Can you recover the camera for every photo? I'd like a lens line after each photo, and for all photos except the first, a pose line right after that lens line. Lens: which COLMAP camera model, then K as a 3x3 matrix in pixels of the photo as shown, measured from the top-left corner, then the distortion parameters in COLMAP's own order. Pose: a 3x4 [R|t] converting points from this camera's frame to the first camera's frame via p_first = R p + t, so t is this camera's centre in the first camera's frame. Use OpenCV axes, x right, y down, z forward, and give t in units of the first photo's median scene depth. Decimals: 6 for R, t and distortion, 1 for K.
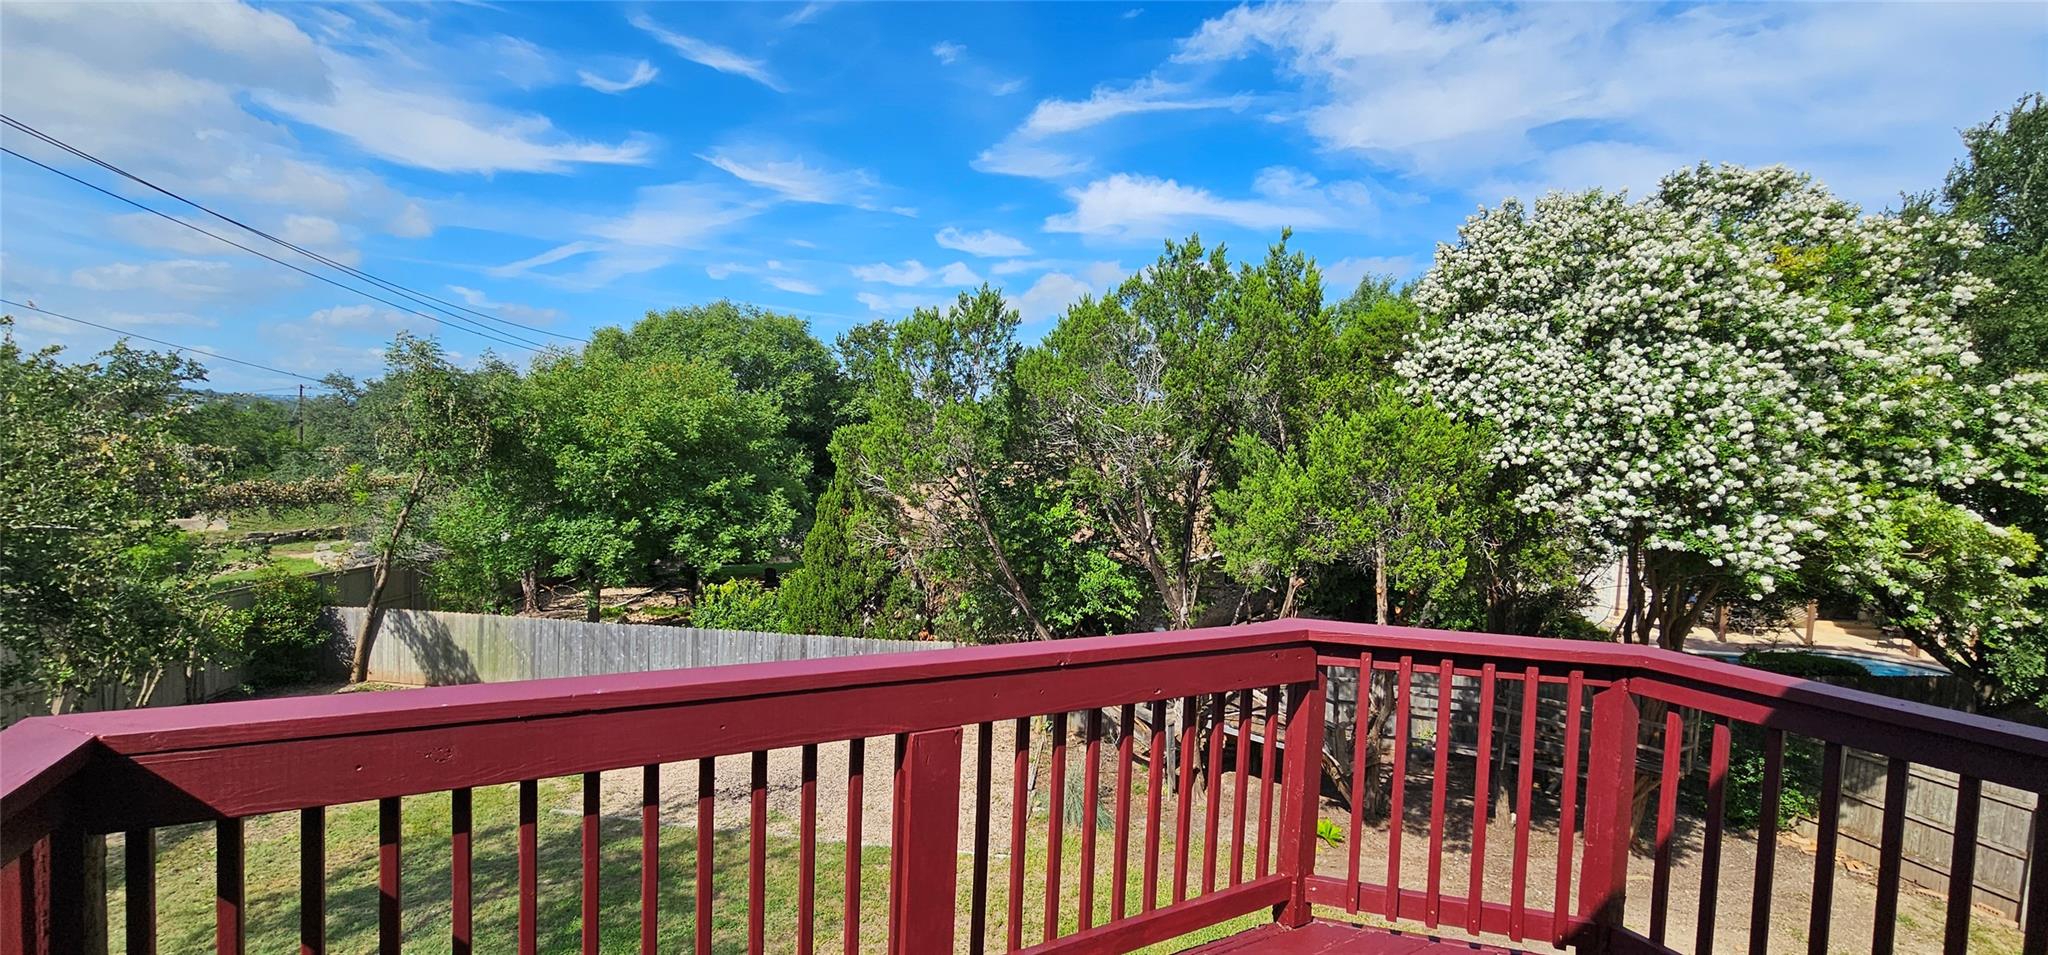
lens RADIAL K [[842.7, 0, 1036.3], [0, 842.7, 481.0], [0, 0, 1]] dist [-0.004997, 0.002021]
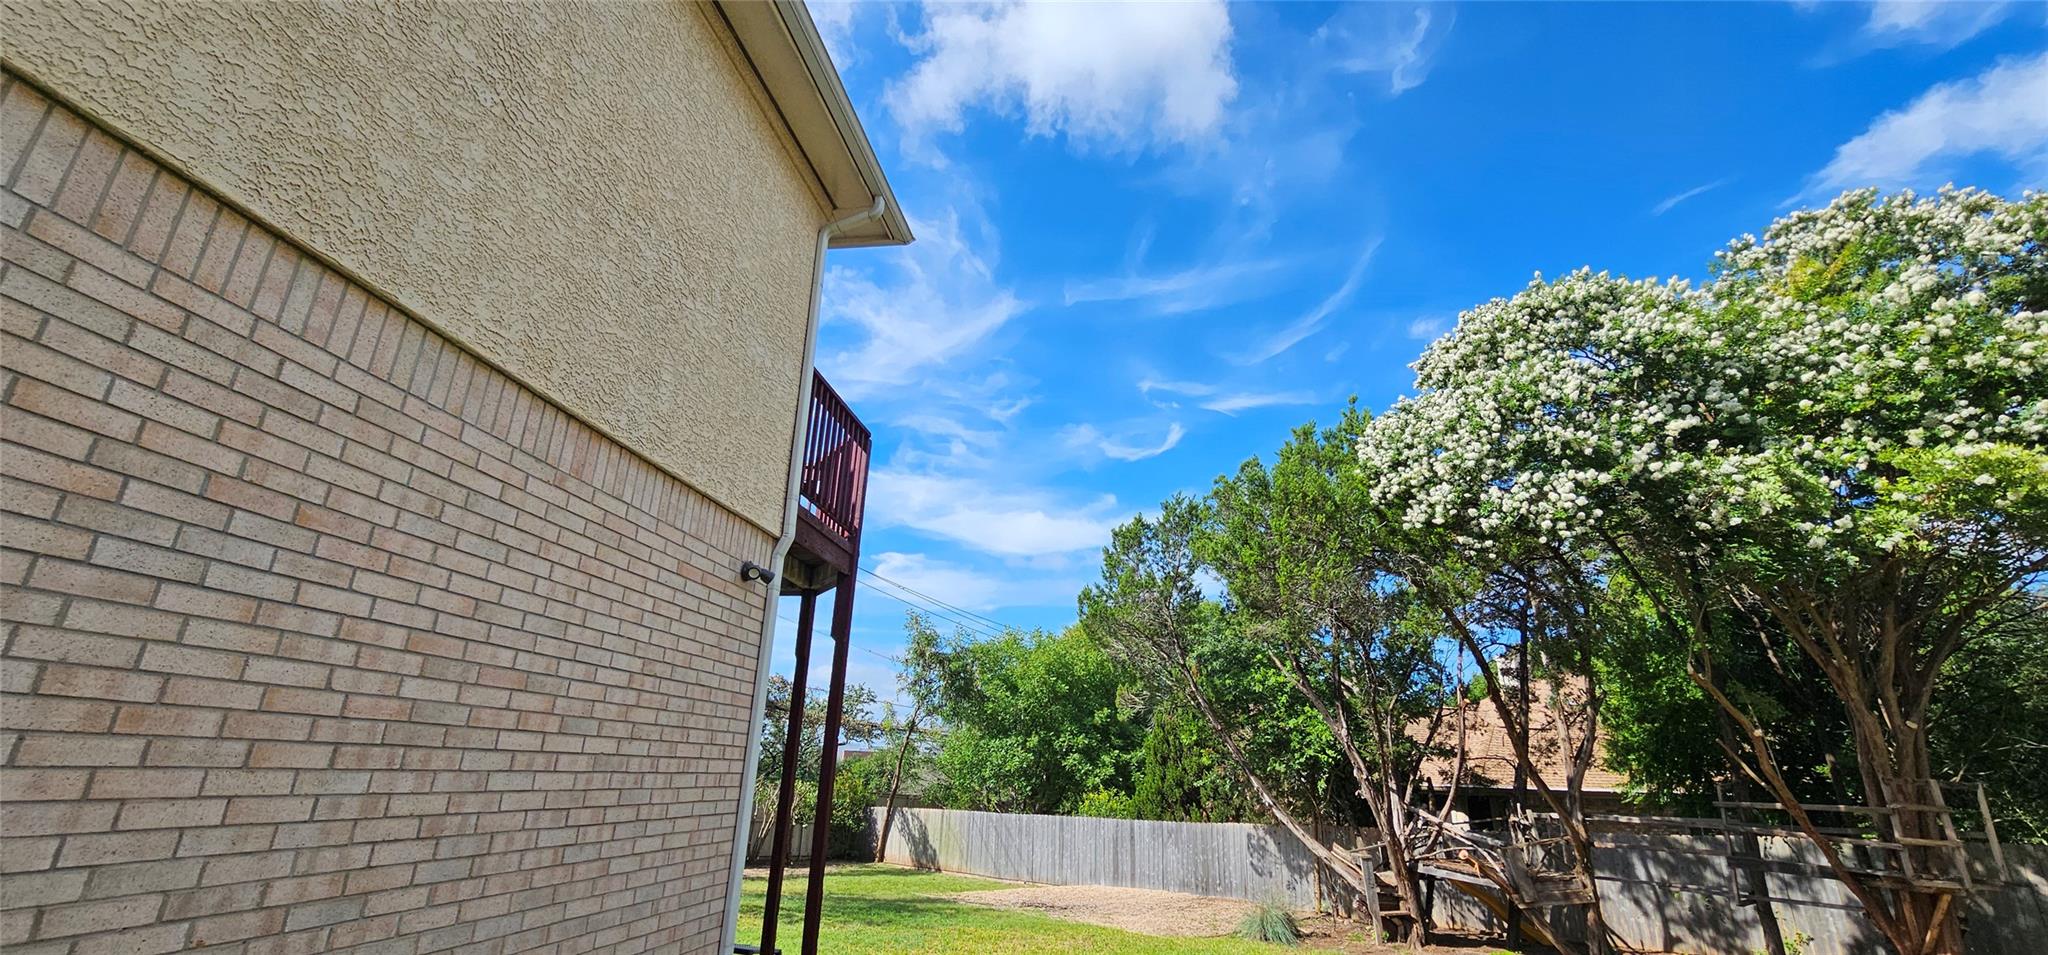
lens RADIAL K [[842.7, 0, 1043.0], [0, 842.7, 477.5], [0, 0, 1]] dist [-0.004997, 0.002021]
pose [[0.804398, -0.215057, -0.553800, 0.315092], [-0.019991, 0.921854, -0.387022, 0.162460], [0.593754, 0.322391, 0.737238, -0.090482]]
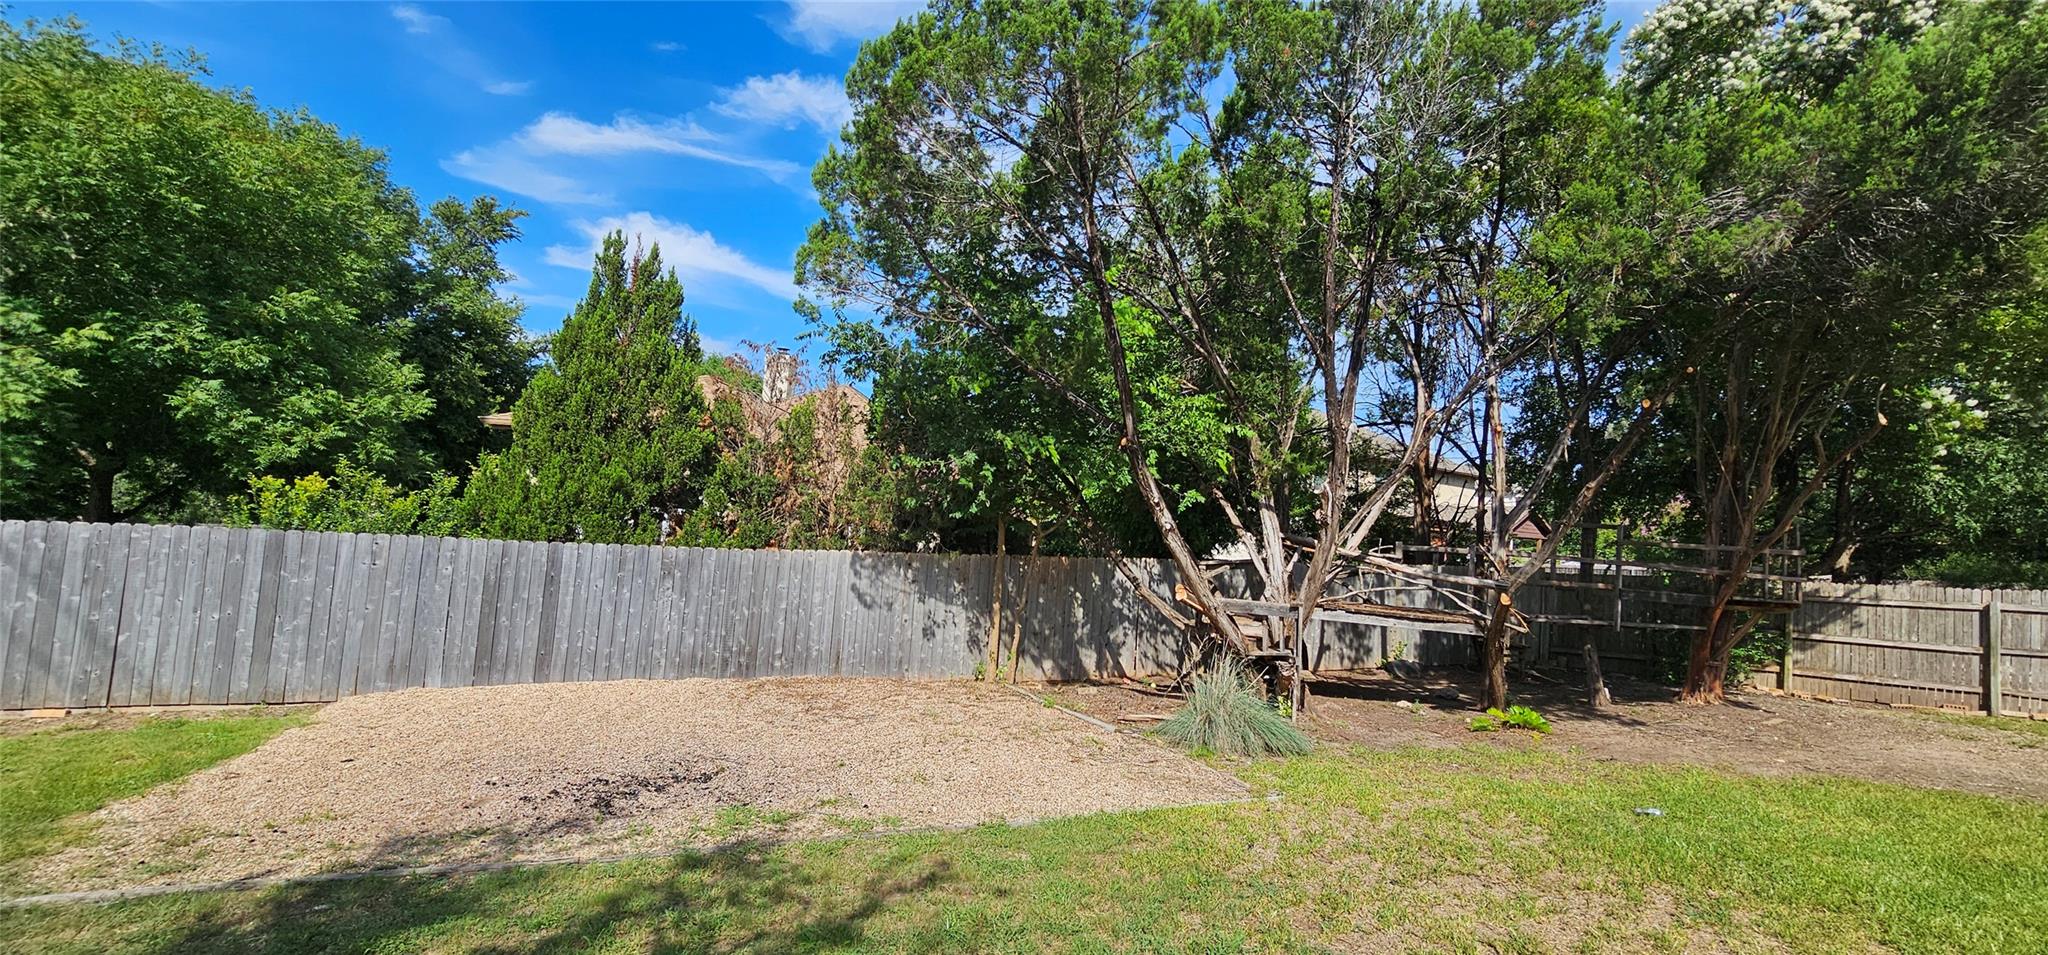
lens RADIAL K [[842.7, 0, 1030.2], [0, 842.7, 473.4], [0, 0, 1]] dist [-0.004997, 0.002021]
pose [[0.852724, 0.056516, 0.519295, -0.243596], [-0.011189, 0.995878, -0.090010, 0.149284], [-0.522241, 0.070943, 0.849842, 0.316360]]
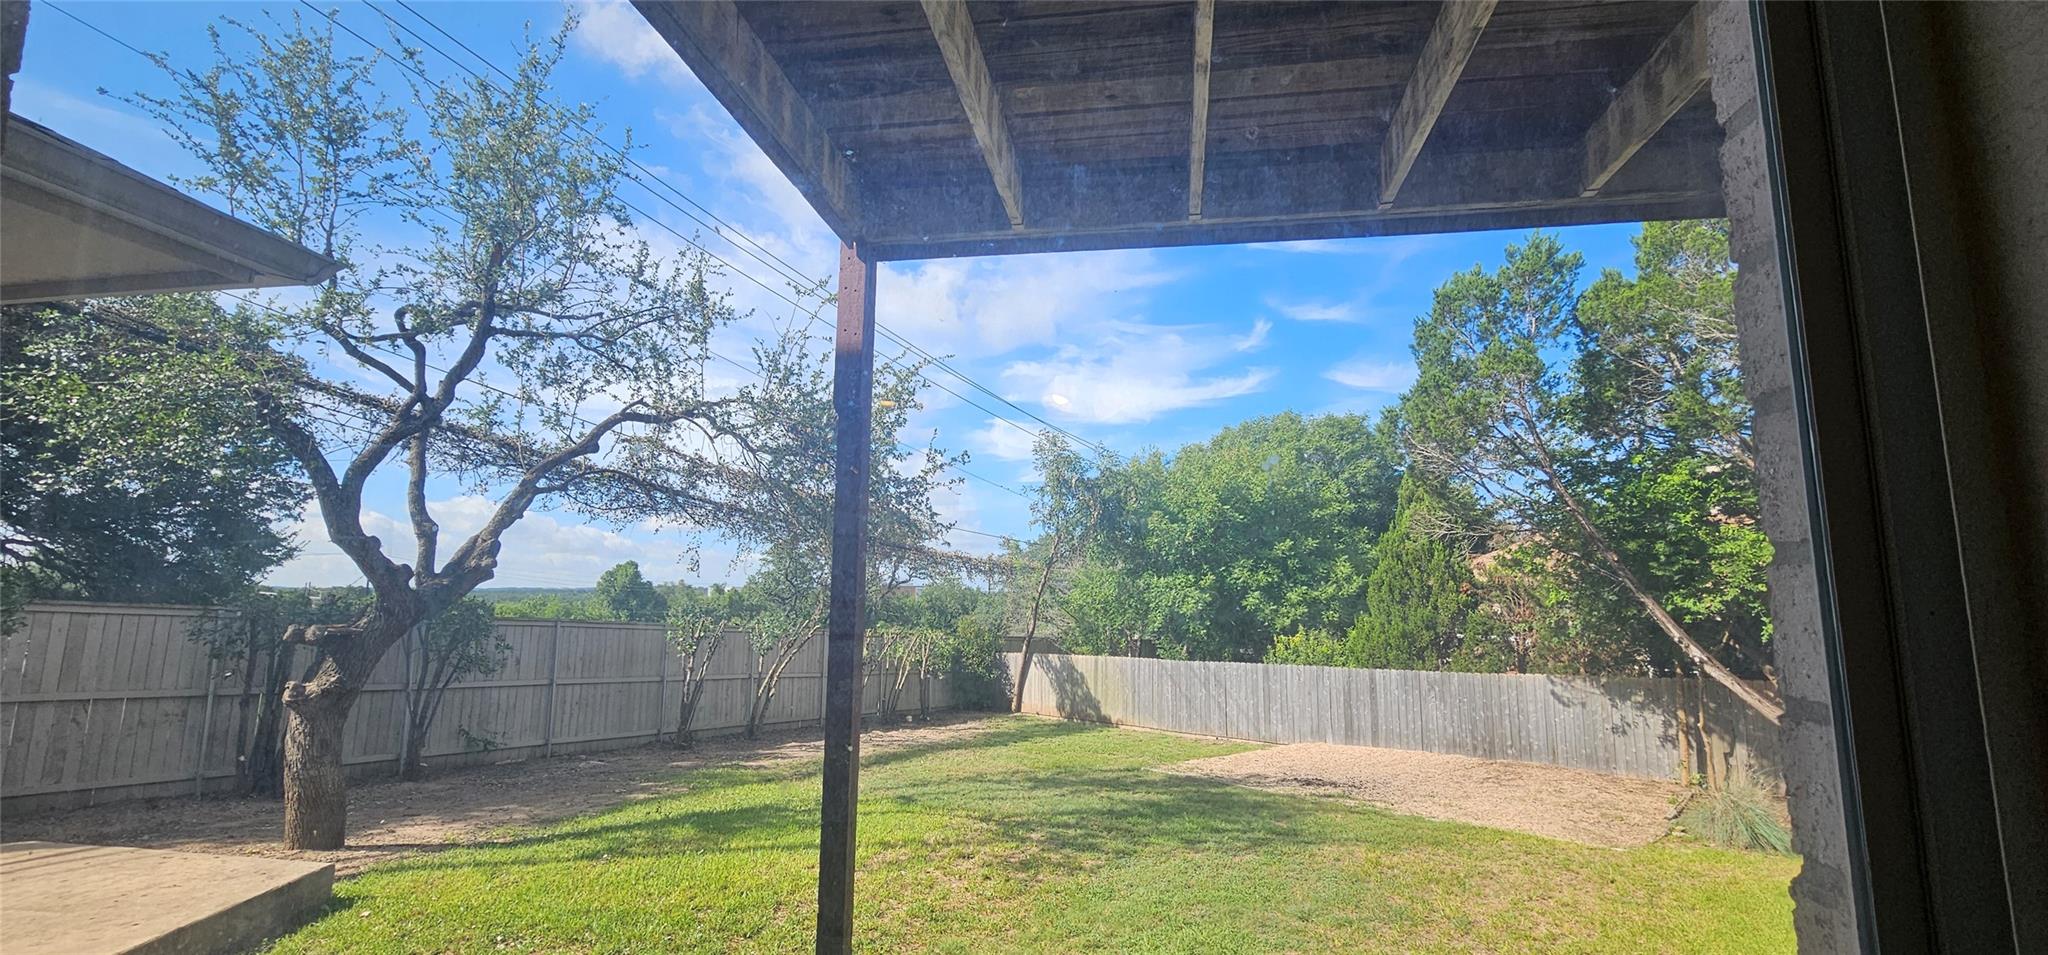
lens RADIAL K [[842.7, 0, 1037.1], [0, 842.7, 486.4], [0, 0, 1]] dist [-0.004997, 0.002021]
pose [[0.788616, -0.119466, -0.603168, 0.024354], [-0.003274, 0.980114, -0.198406, 0.138562], [0.614877, 0.158441, 0.772543, -0.017022]]
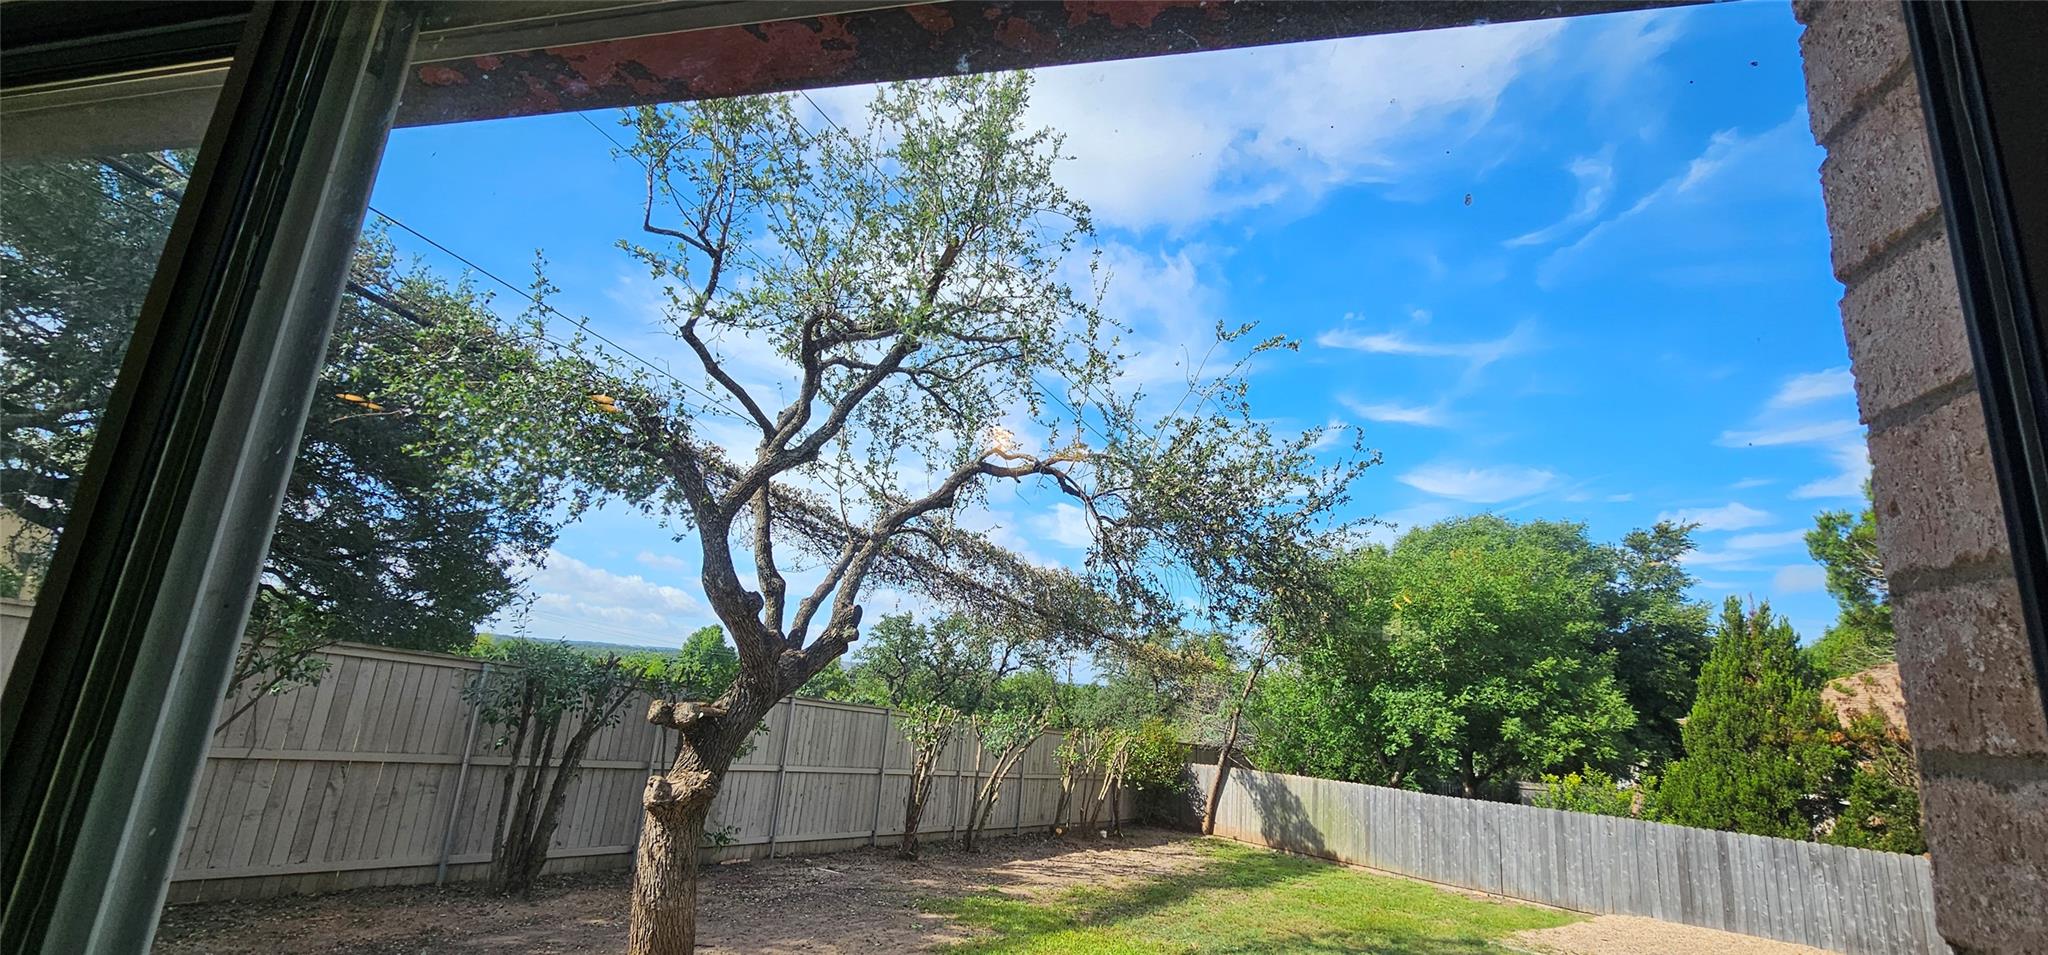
lens RADIAL K [[842.7, 0, 1037.8], [0, 842.7, 483.8], [0, 0, 1]] dist [-0.004997, 0.002021]
pose [[0.745464, -0.139874, -0.651705, -0.157828], [-0.082778, 0.950737, -0.298741, 0.131394], [0.661386, 0.276648, 0.697162, -0.056403]]
